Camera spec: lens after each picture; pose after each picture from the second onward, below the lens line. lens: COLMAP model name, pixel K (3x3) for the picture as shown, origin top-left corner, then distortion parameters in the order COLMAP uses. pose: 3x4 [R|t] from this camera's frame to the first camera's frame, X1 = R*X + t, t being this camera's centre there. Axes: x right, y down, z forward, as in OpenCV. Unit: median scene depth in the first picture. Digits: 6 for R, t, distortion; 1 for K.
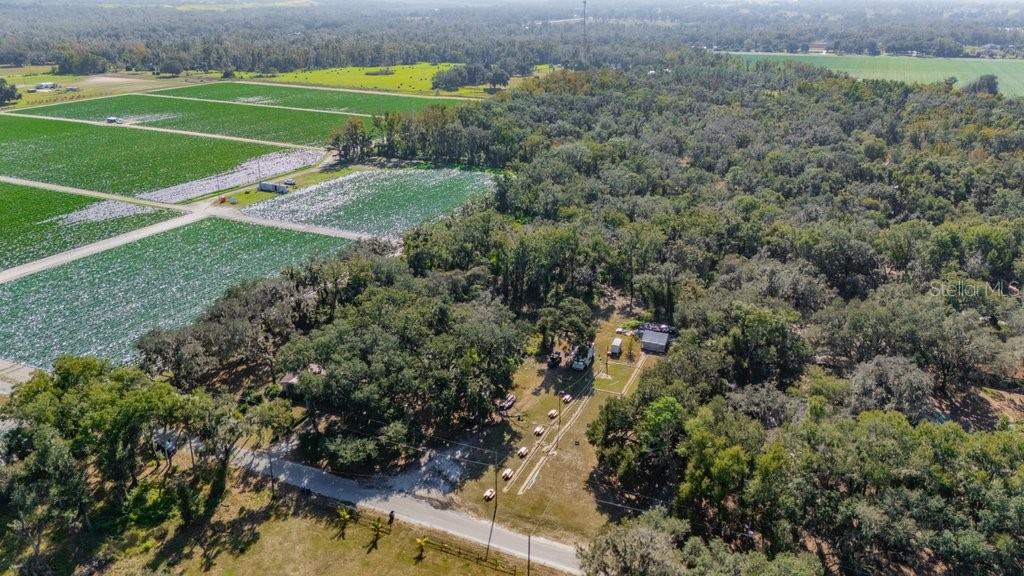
lens RADIAL K [[748.6, 0, 512.7], [0, 748.6, 287.2], [0, 0, 1]] dist [0.041887, -0.042339]
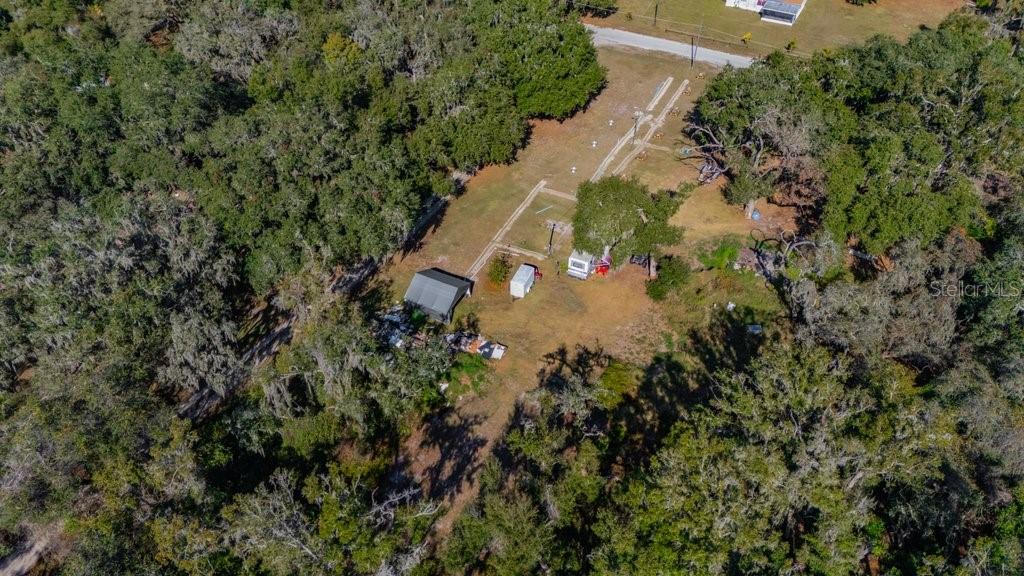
lens RADIAL K [[748.6, 0, 509.8], [0, 748.6, 283.7], [0, 0, 1]] dist [0.041887, -0.042339]
pose [[-0.998714, -0.048650, 0.014243, 0.142504], [-0.008033, 0.429295, 0.903129, -0.367801], [-0.050052, 0.901853, -0.429134, 1.231393]]
